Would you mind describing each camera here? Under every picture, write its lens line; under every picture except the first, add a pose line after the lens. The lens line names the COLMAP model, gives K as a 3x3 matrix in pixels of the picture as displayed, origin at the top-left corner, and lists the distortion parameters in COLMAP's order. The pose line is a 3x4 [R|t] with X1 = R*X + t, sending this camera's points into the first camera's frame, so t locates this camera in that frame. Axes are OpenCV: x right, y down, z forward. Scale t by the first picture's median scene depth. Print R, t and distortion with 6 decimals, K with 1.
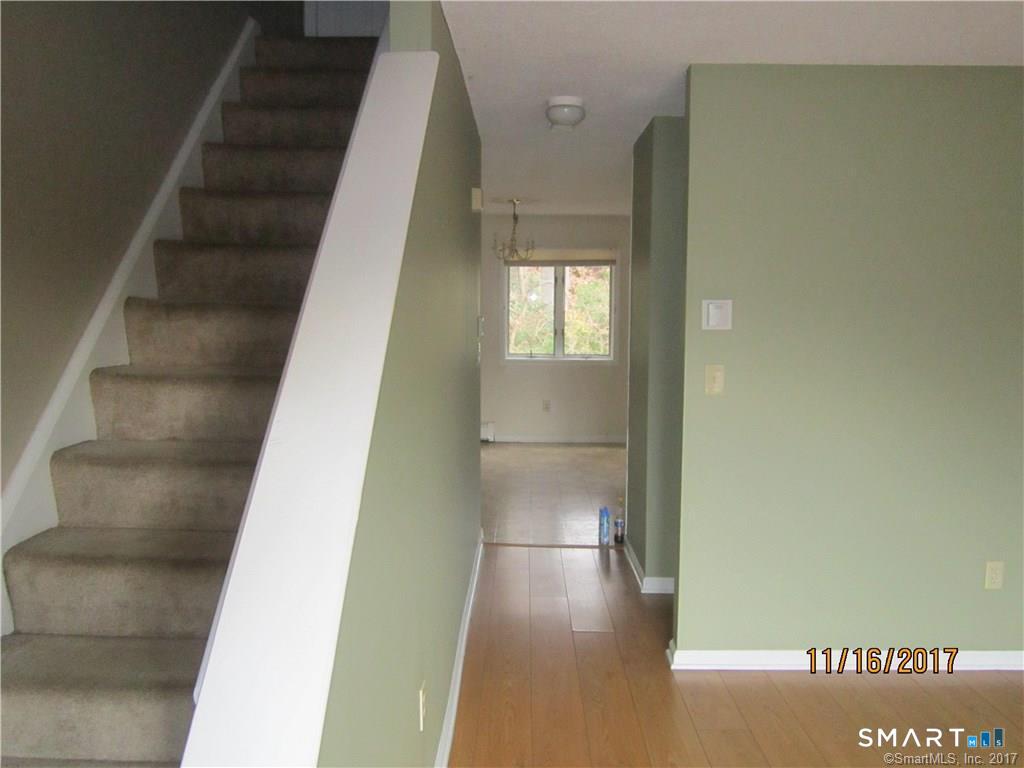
lens RADIAL K [[848.6, 0, 513.9], [0, 848.6, 384.3], [0, 0, 1]] dist [-0.018187, -0.004373]
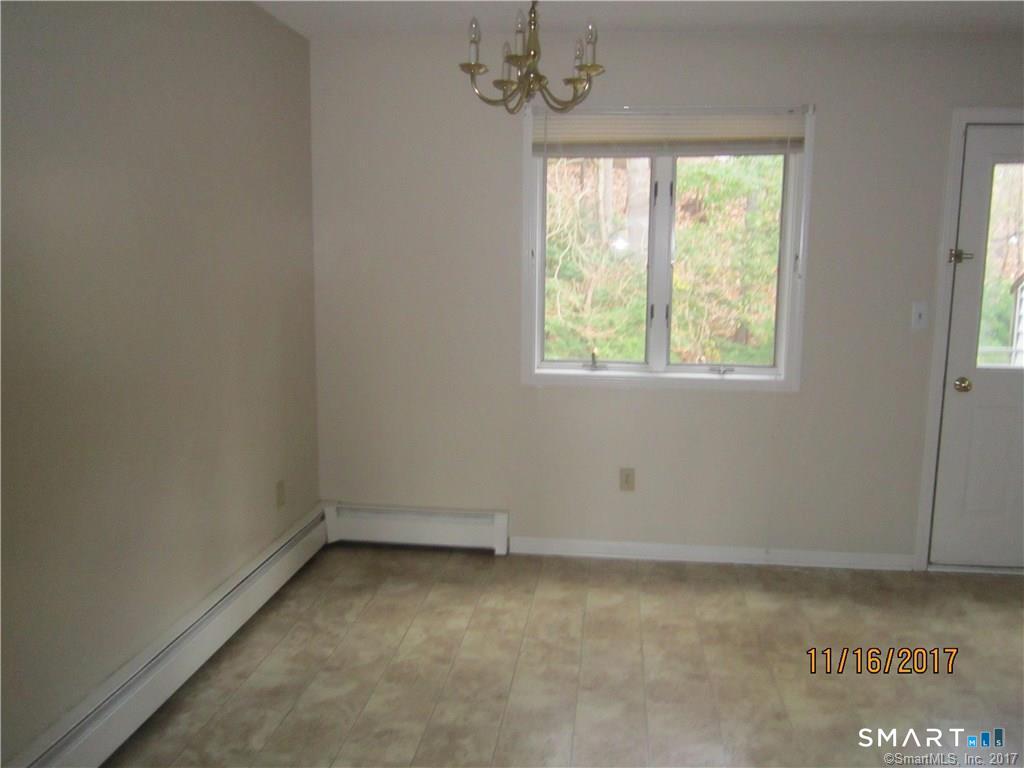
lens RADIAL K [[848.6, 0, 509.9], [0, 848.6, 386.4], [0, 0, 1]] dist [-0.018187, -0.004373]
pose [[0.994372, 0.016085, -0.104719, 0.023627], [-0.009726, 0.998093, 0.060950, -0.049621], [0.105499, -0.059588, 0.992632, 0.563496]]
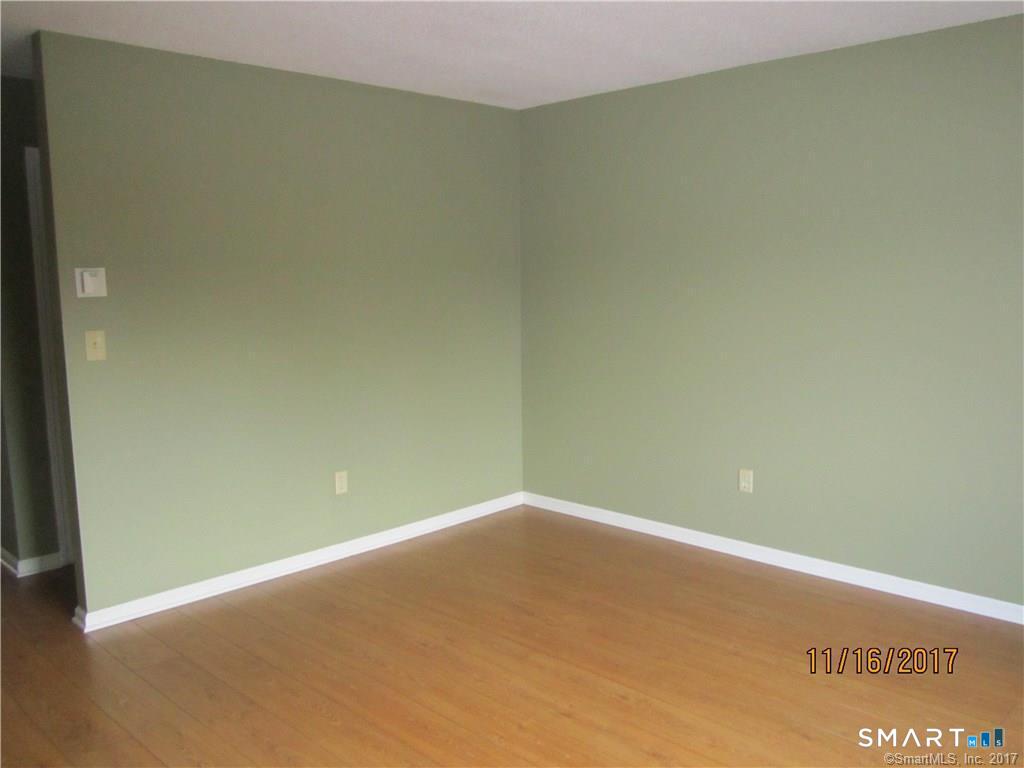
lens RADIAL K [[848.6, 0, 511.6], [0, 848.6, 383.6], [0, 0, 1]] dist [-0.018187, -0.004373]
pose [[0.693077, -0.109148, 0.712552, -0.142224], [0.081168, 0.994001, 0.073310, 0.005860], [-0.716279, 0.007027, 0.697779, -0.072758]]
